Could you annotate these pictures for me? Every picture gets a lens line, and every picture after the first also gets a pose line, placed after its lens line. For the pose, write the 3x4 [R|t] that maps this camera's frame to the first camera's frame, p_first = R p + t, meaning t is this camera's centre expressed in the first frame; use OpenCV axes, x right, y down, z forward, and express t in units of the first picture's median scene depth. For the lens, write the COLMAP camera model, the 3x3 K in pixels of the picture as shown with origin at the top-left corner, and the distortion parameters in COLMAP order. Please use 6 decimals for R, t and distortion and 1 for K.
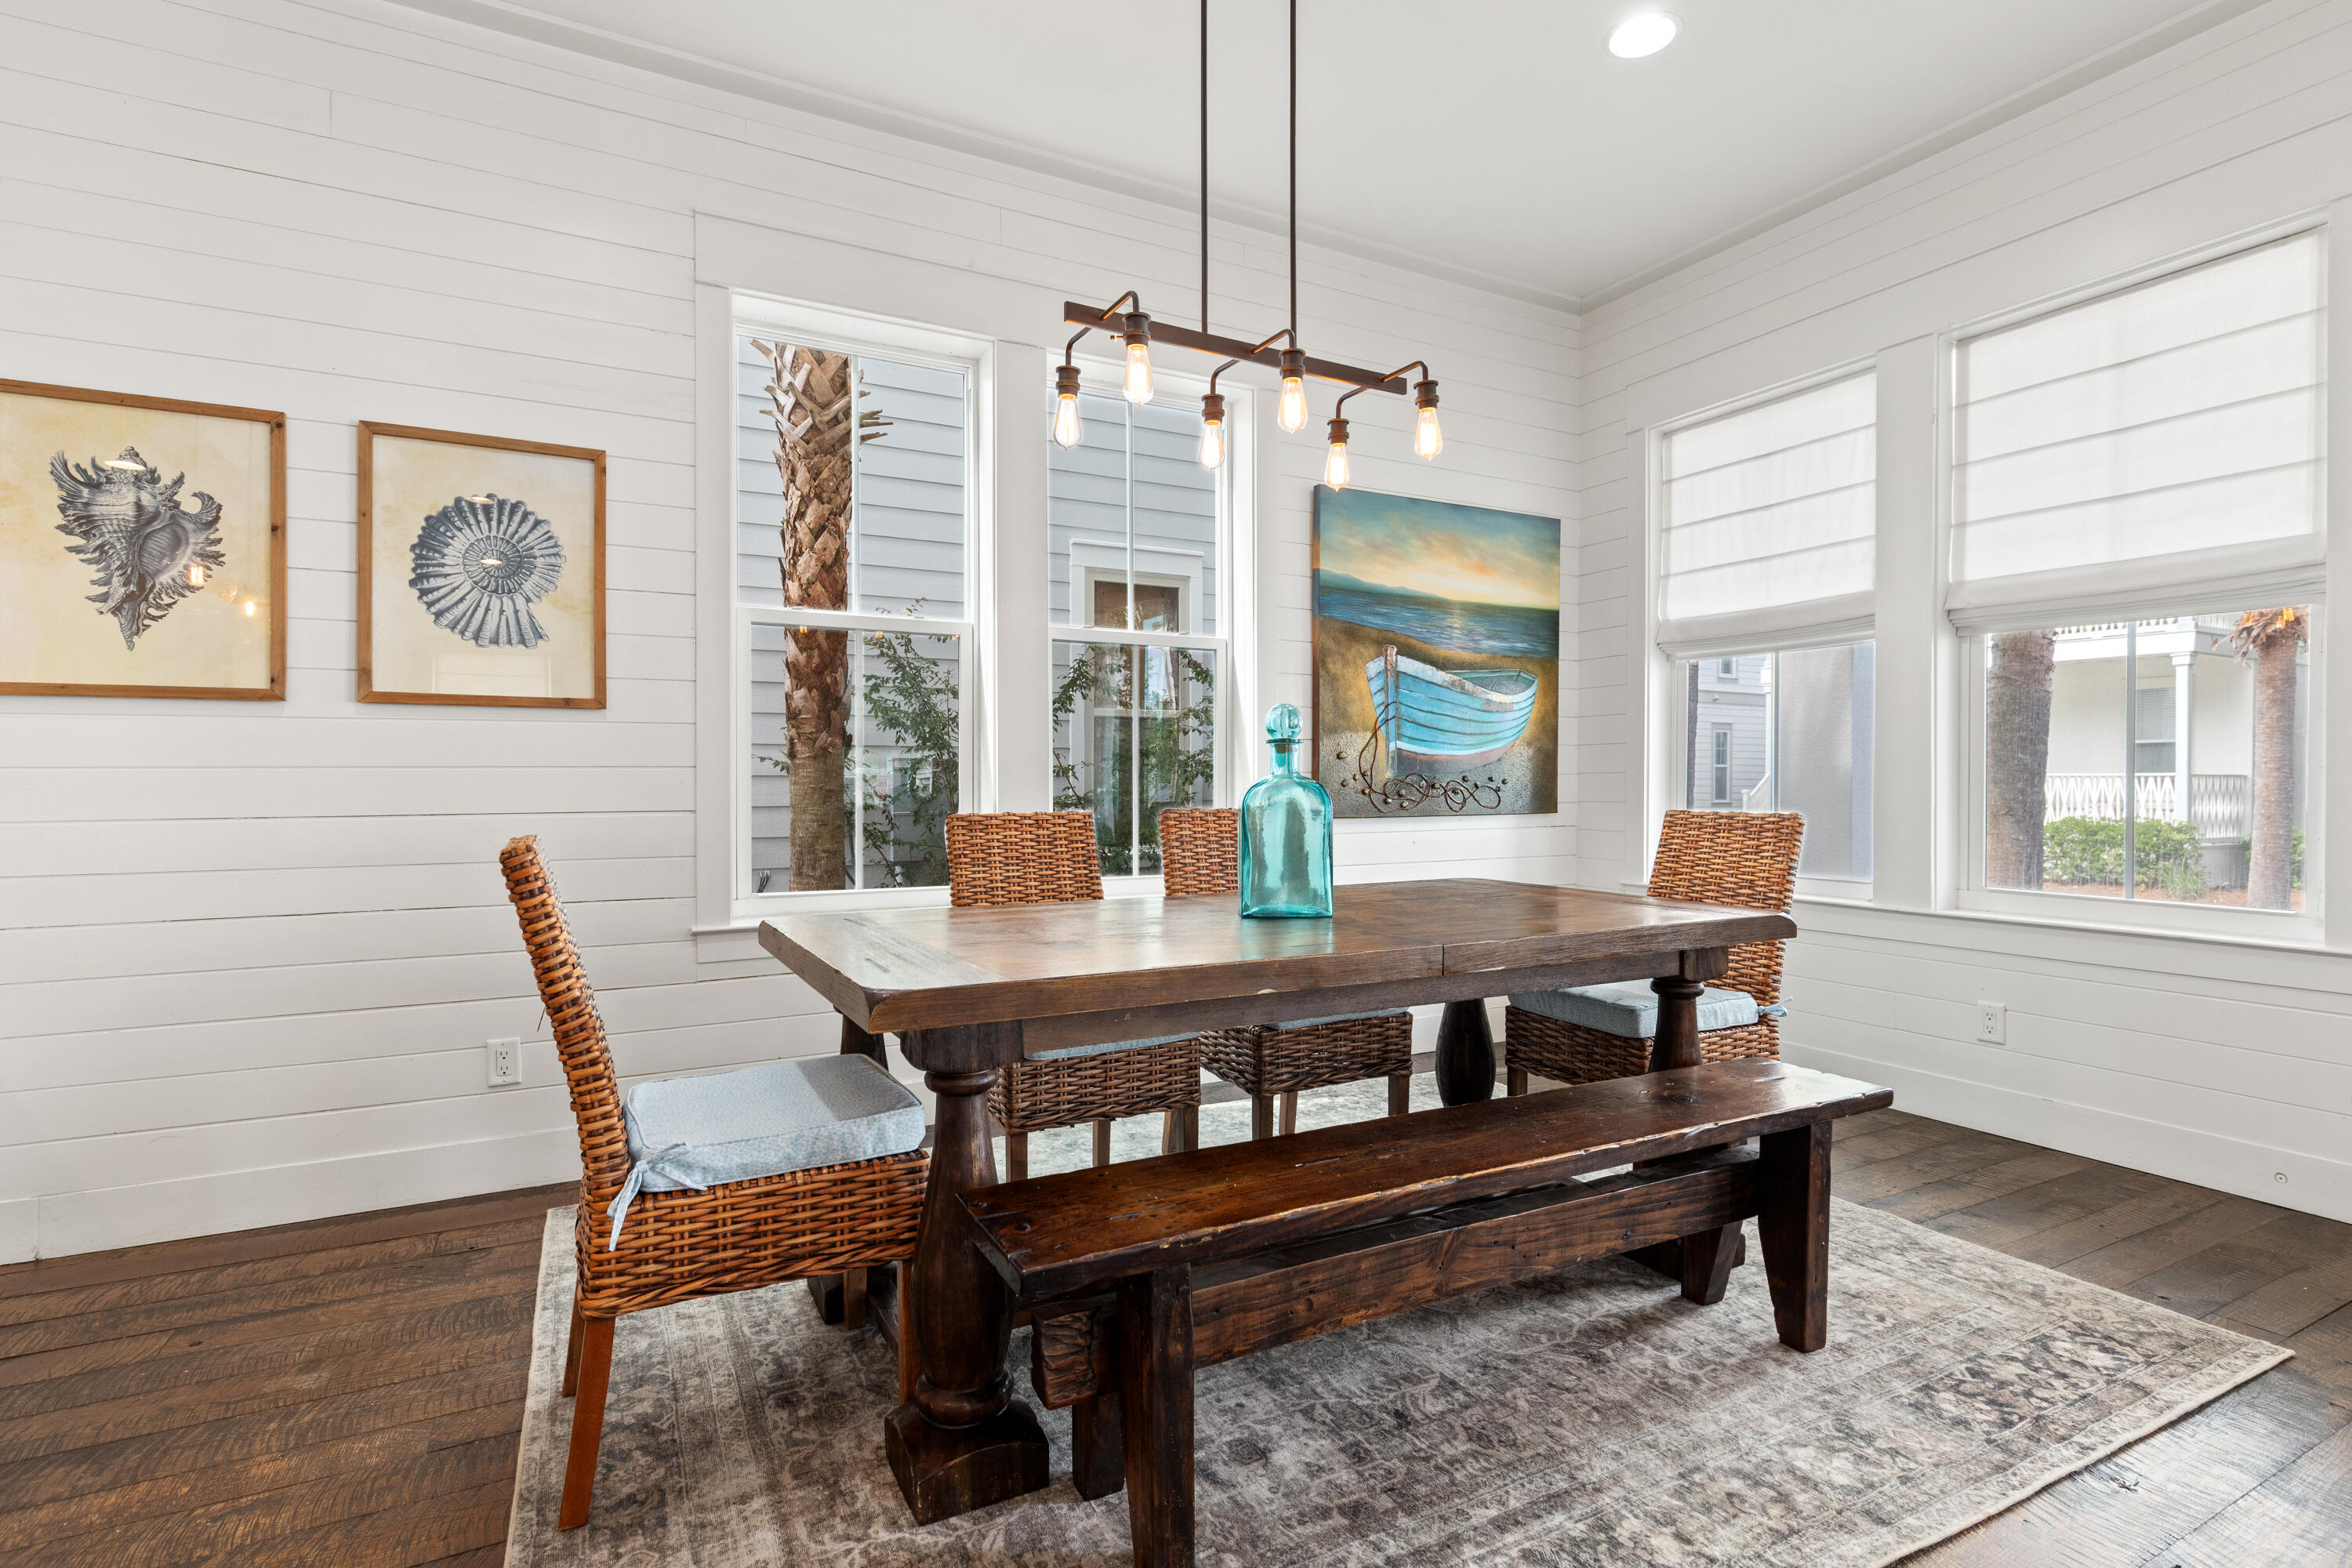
lens RADIAL K [[1121.1, 0, 1163.1], [0, 1121.1, 786.8], [0, 0, 1]] dist [0.000357, 0.000019]
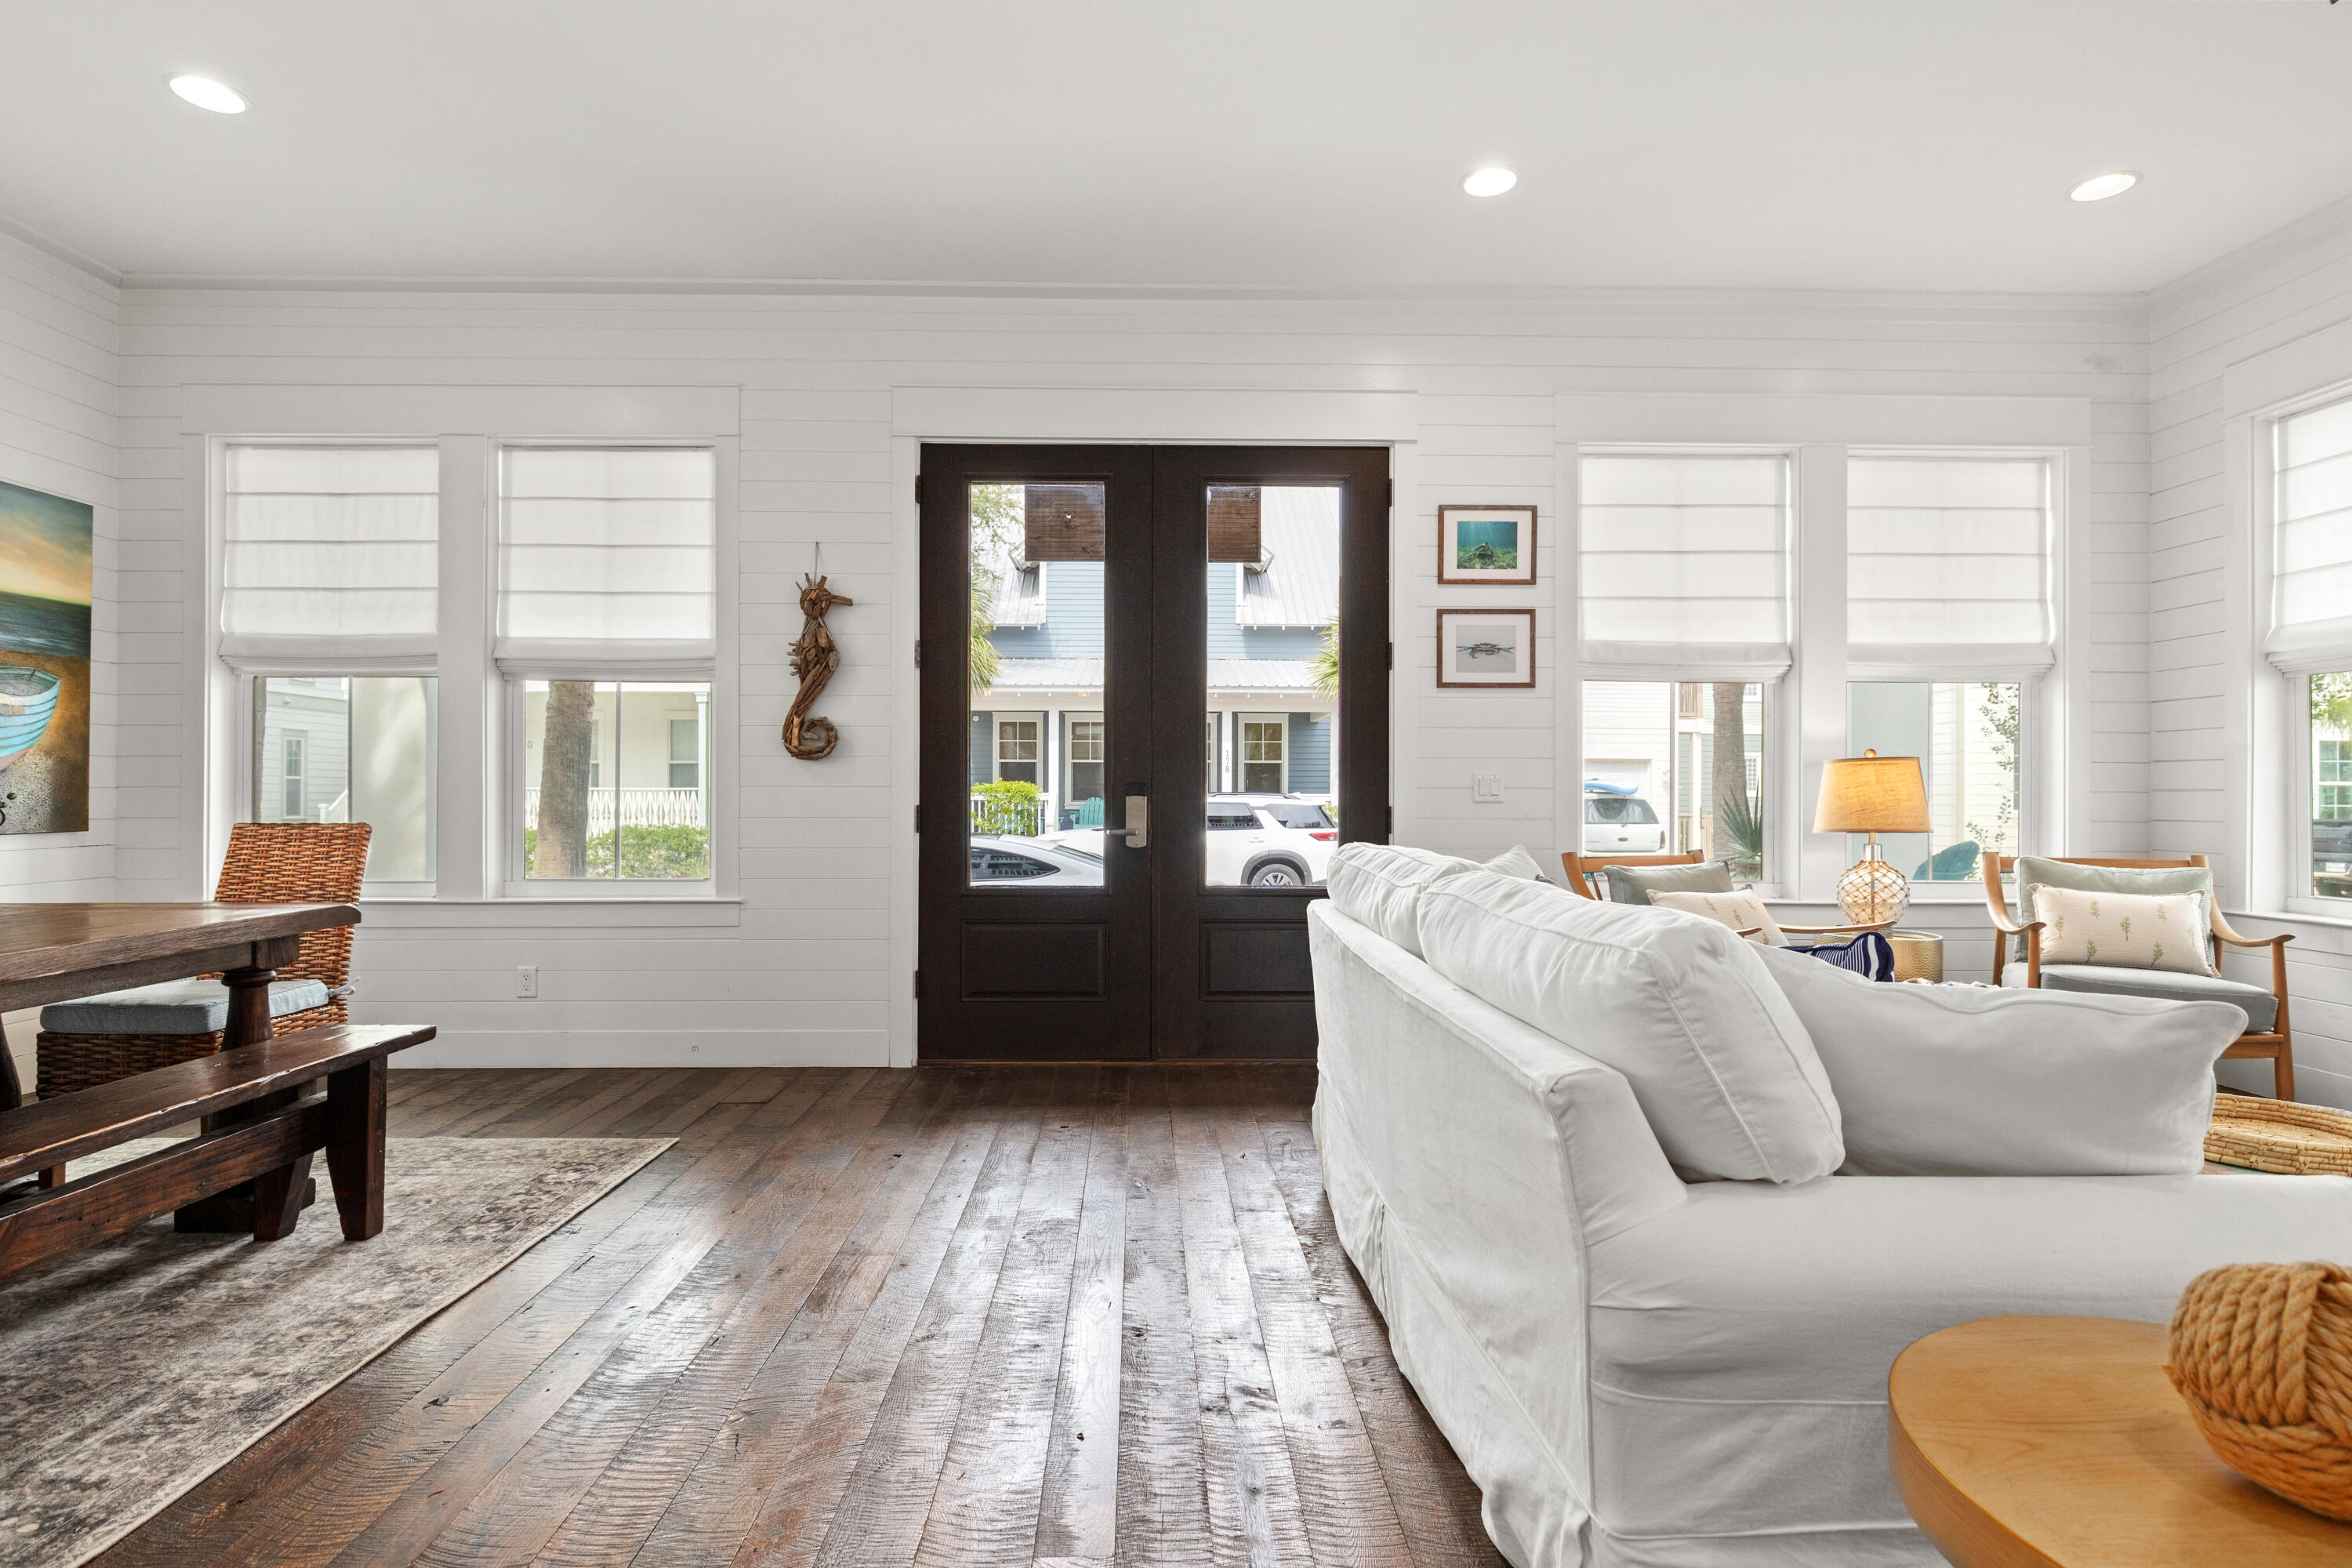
lens RADIAL K [[1158.7, 0, 1167.8], [0, 1158.7, 791.6], [0, 0, 1]] dist [-0.000923, 0.000080]
pose [[0.446117, 0.002832, 0.894970, -0.165087], [0.005276, 0.999969, -0.005794, 0.002980], [-0.894959, 0.007307, 0.446088, -0.334225]]
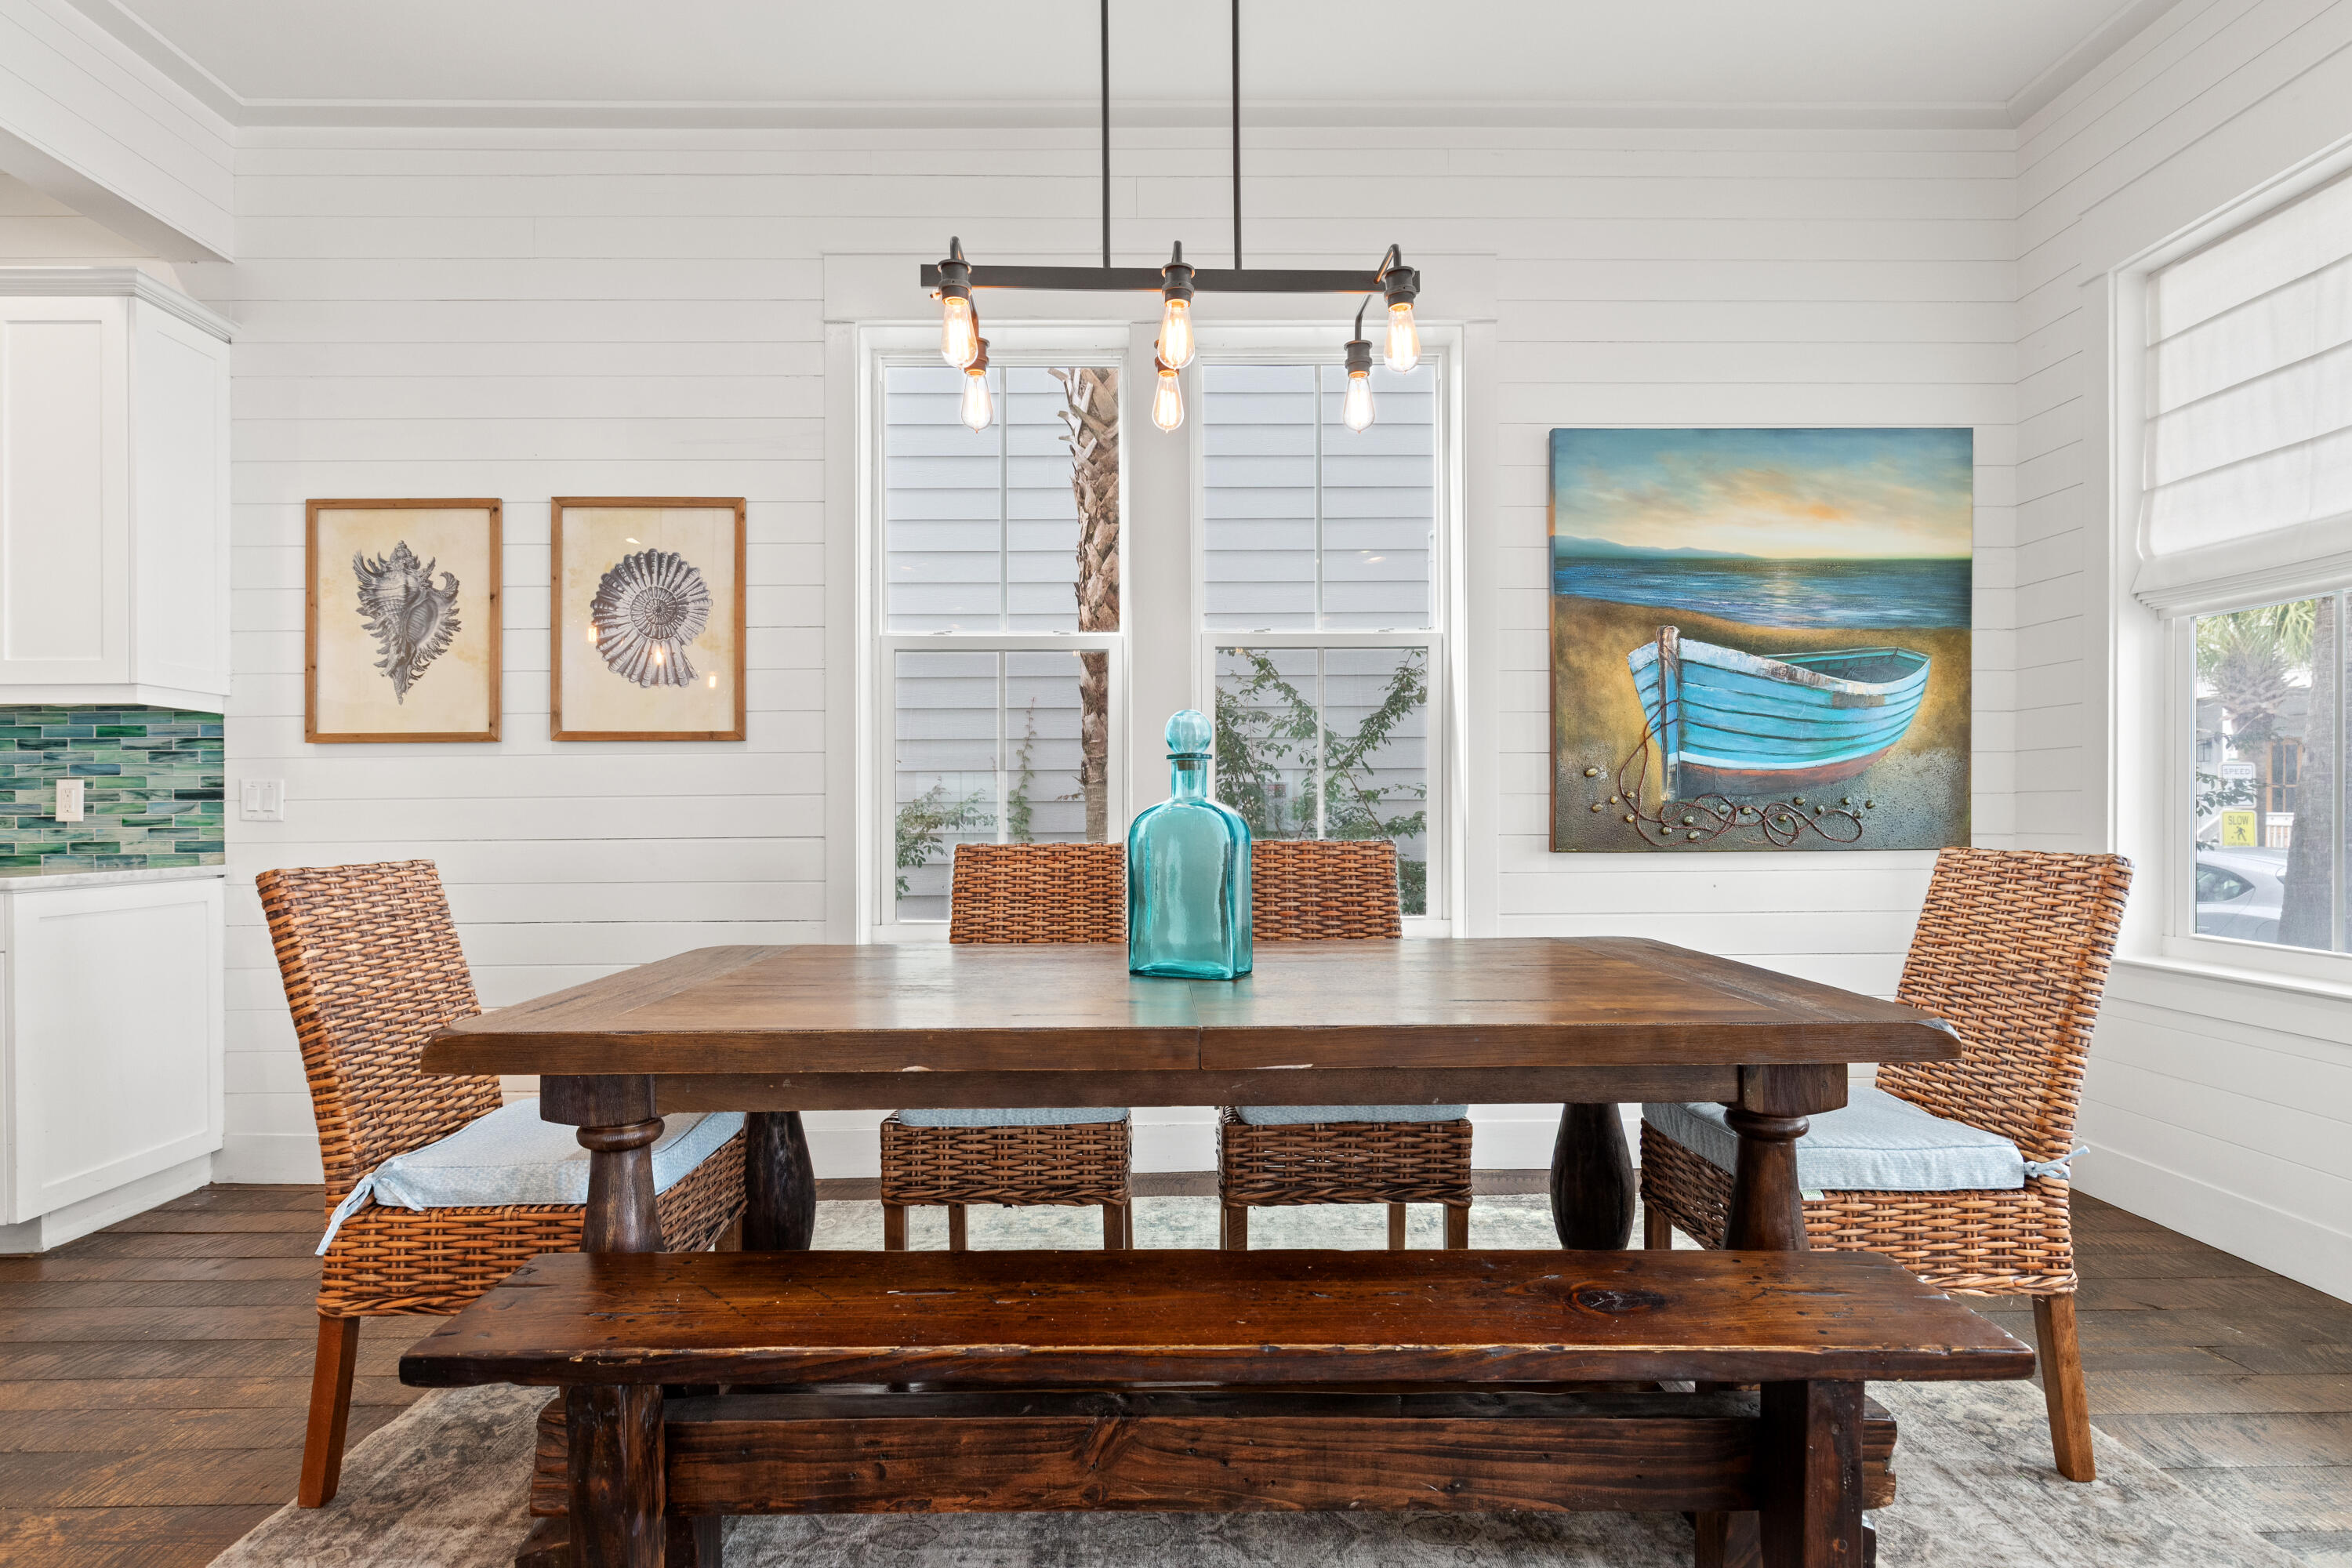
lens RADIAL K [[1177.3, 0, 1205.9], [0, 1177.3, 810.9], [0, 0, 1]] dist [-0.001525, 0.001388]
pose [[0.891984, -0.001632, -0.452064, 0.461257], [0.001582, 0.999999, -0.000490, -0.001731], [0.452064, -0.000278, 0.891985, 0.237124]]
